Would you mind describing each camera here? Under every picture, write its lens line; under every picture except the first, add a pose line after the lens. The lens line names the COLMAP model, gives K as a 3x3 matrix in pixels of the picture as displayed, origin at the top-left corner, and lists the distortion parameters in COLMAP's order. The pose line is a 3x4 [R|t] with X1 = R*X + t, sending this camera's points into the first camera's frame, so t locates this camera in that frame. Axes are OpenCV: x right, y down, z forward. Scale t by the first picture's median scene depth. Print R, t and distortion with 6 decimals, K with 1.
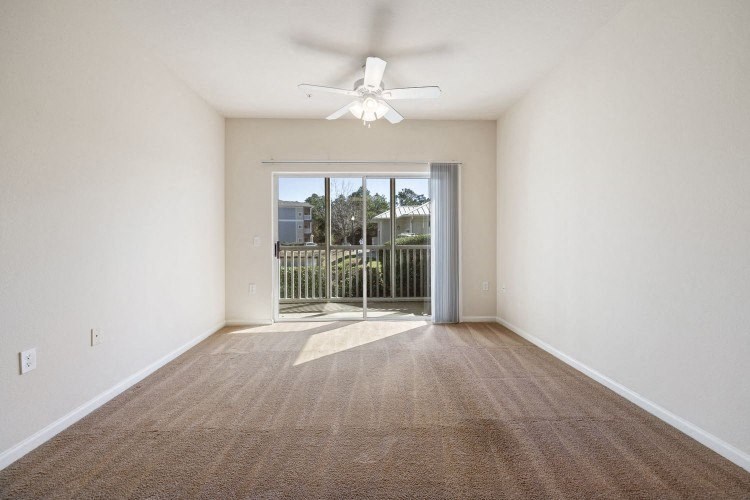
lens RADIAL K [[312.4, 0, 367.8], [0, 312.4, 245.5], [0, 0, 1]] dist [-0.000198, 0.000175]
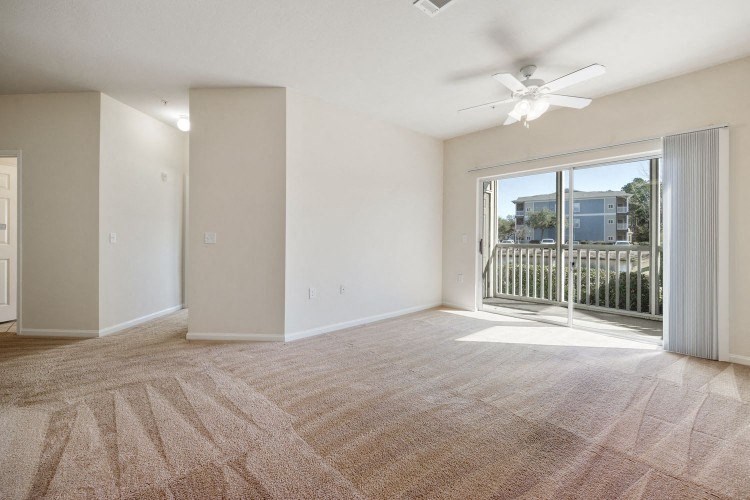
lens RADIAL K [[312.4, 0, 367.8], [0, 312.4, 245.5], [0, 0, 1]] dist [-0.000198, 0.000175]
pose [[0.631261, 0.022847, -0.775234, 0.138174], [-0.016959, 0.999734, 0.015654, -0.000634], [0.775385, 0.003265, 0.631480, -0.012767]]
